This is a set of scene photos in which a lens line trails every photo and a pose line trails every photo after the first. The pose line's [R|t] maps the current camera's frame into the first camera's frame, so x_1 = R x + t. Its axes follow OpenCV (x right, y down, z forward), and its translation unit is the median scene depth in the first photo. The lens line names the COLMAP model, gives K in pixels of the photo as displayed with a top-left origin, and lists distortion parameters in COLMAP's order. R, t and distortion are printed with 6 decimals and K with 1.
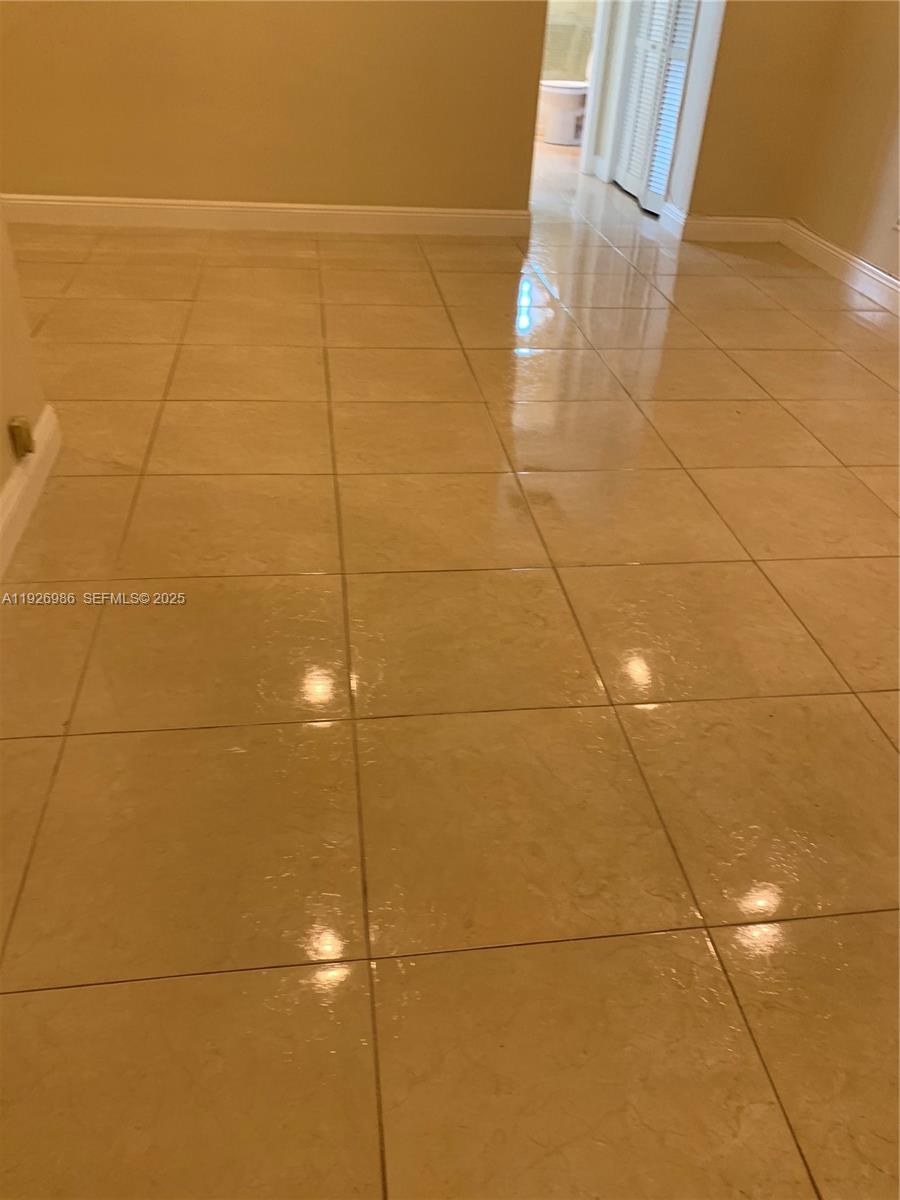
lens RADIAL K [[922.1, 0, 454.7], [0, 922.1, 599.2], [0, 0, 1]] dist [0.027051, -0.036223]
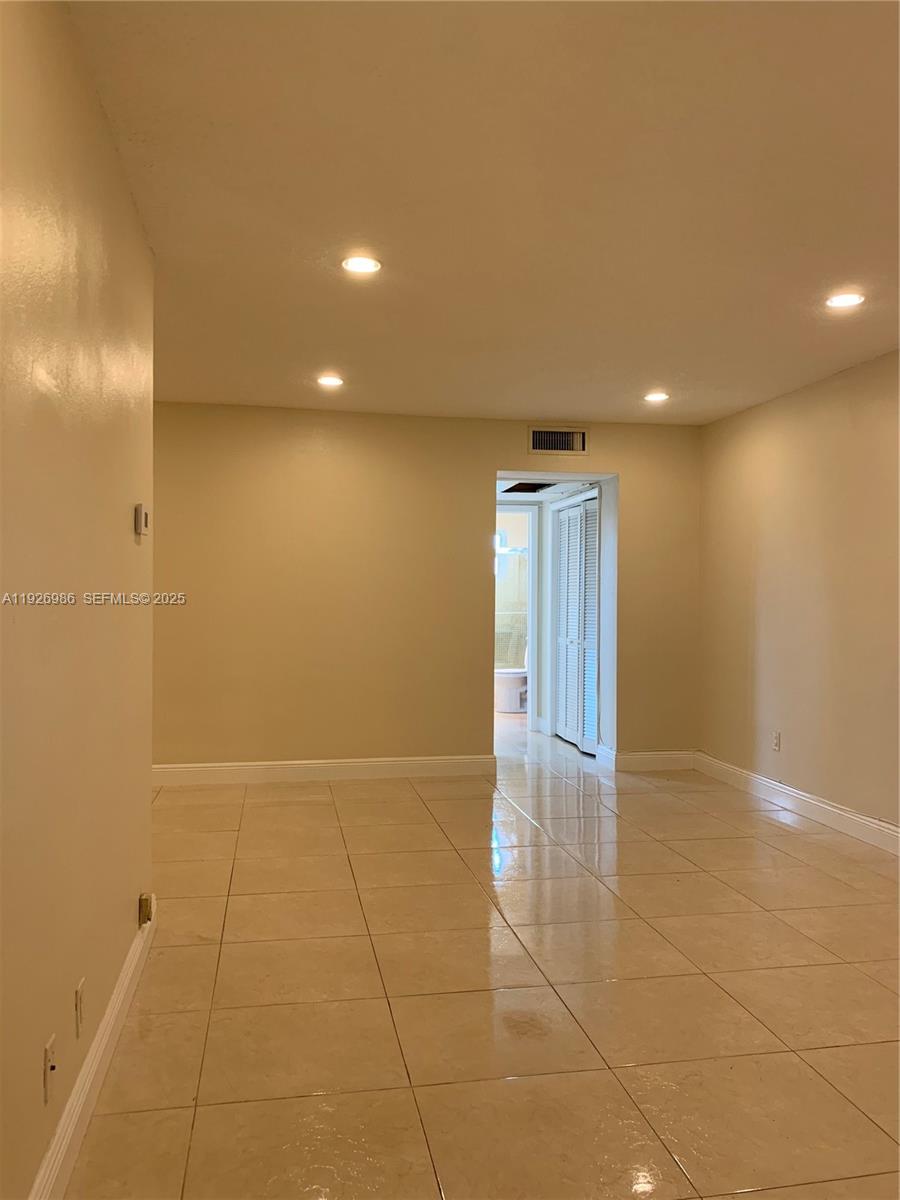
lens RADIAL K [[922.1, 0, 448.0], [0, 922.1, 601.8], [0, 0, 1]] dist [0.027051, -0.036223]
pose [[0.997449, -0.052520, 0.048334, -0.034050], [0.070590, 0.826082, -0.559111, 0.117335], [-0.010564, 0.561097, 0.827682, -0.180242]]
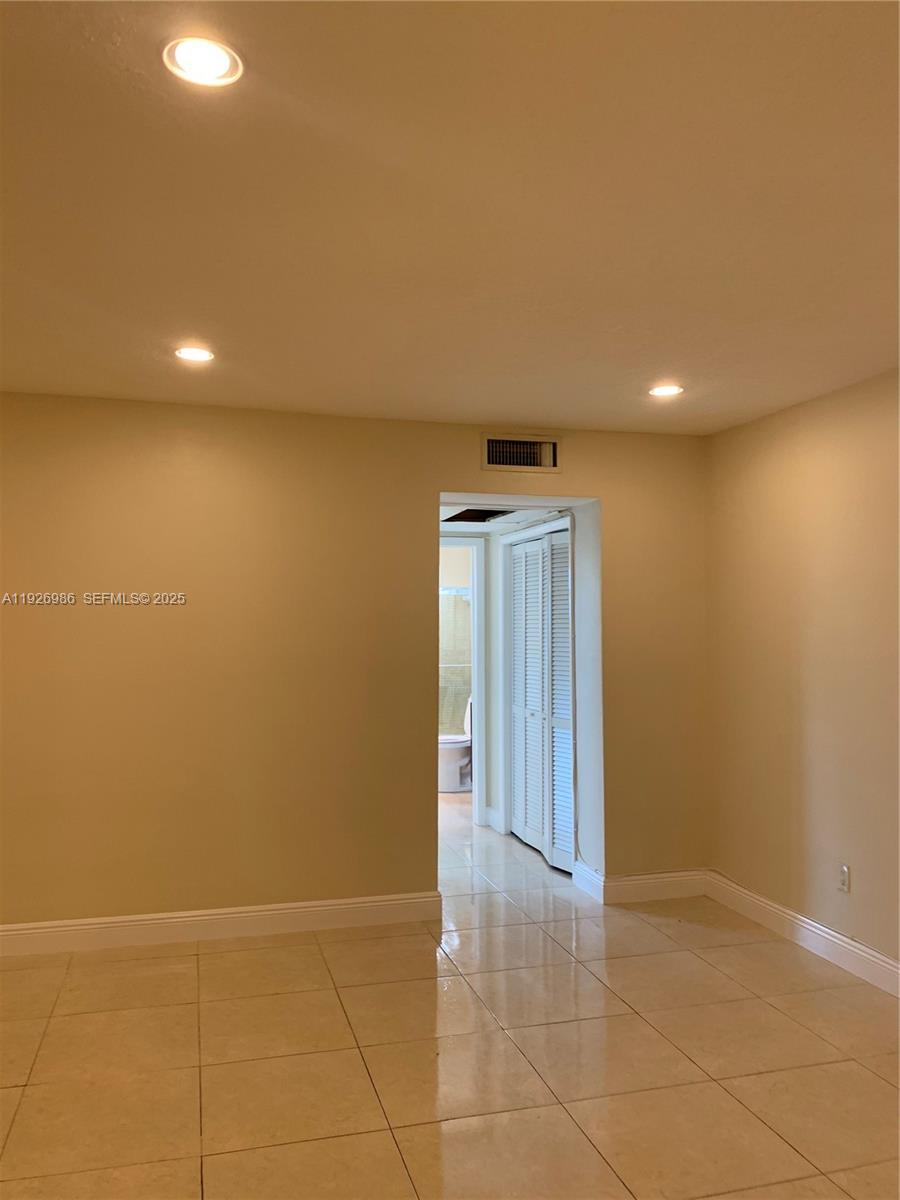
lens RADIAL K [[922.1, 0, 438.0], [0, 922.1, 569.6], [0, 0, 1]] dist [0.027051, -0.036223]
pose [[0.990672, -0.049755, 0.126860, -0.019260], [0.116862, 0.789024, -0.603145, -0.123319], [-0.070086, 0.612344, 0.787479, 0.093626]]
